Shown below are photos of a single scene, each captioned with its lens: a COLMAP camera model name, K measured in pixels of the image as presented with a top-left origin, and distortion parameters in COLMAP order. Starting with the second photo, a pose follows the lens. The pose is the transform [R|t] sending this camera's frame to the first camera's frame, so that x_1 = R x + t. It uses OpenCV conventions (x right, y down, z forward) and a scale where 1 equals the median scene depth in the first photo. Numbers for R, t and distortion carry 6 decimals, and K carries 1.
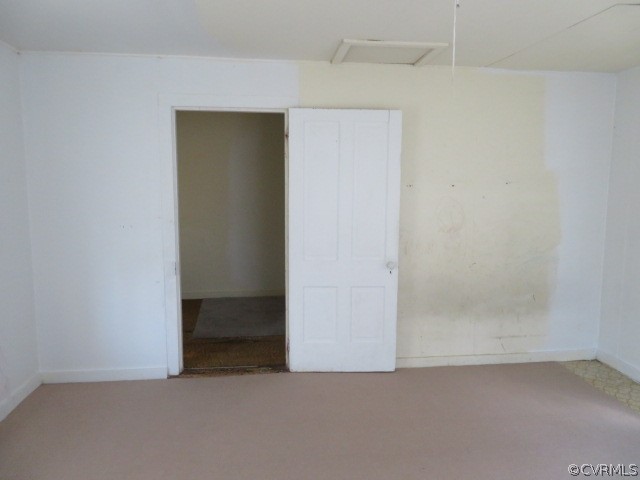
lens RADIAL K [[460.5, 0, 320.1], [0, 460.5, 240.1], [0, 0, 1]] dist [0.000626, -0.002872]
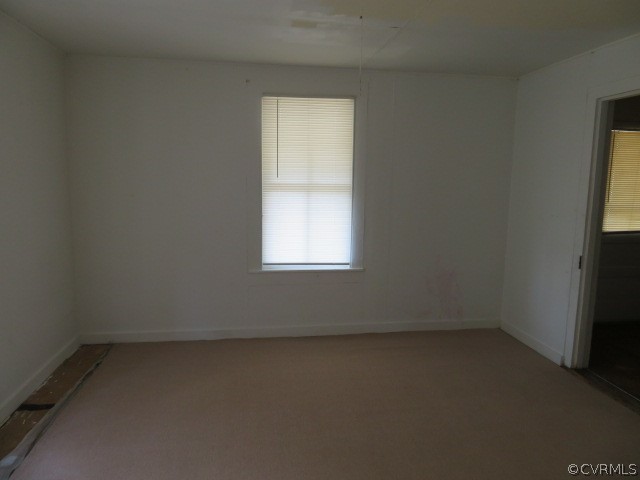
lens RADIAL K [[460.5, 0, 320.2], [0, 460.5, 239.1], [0, 0, 1]] dist [0.000626, -0.002872]
pose [[0.012379, 0.127023, -0.991822, 0.621184], [-0.133014, 0.983292, 0.124271, -0.034526], [0.991037, 0.130388, 0.029068, 0.383736]]
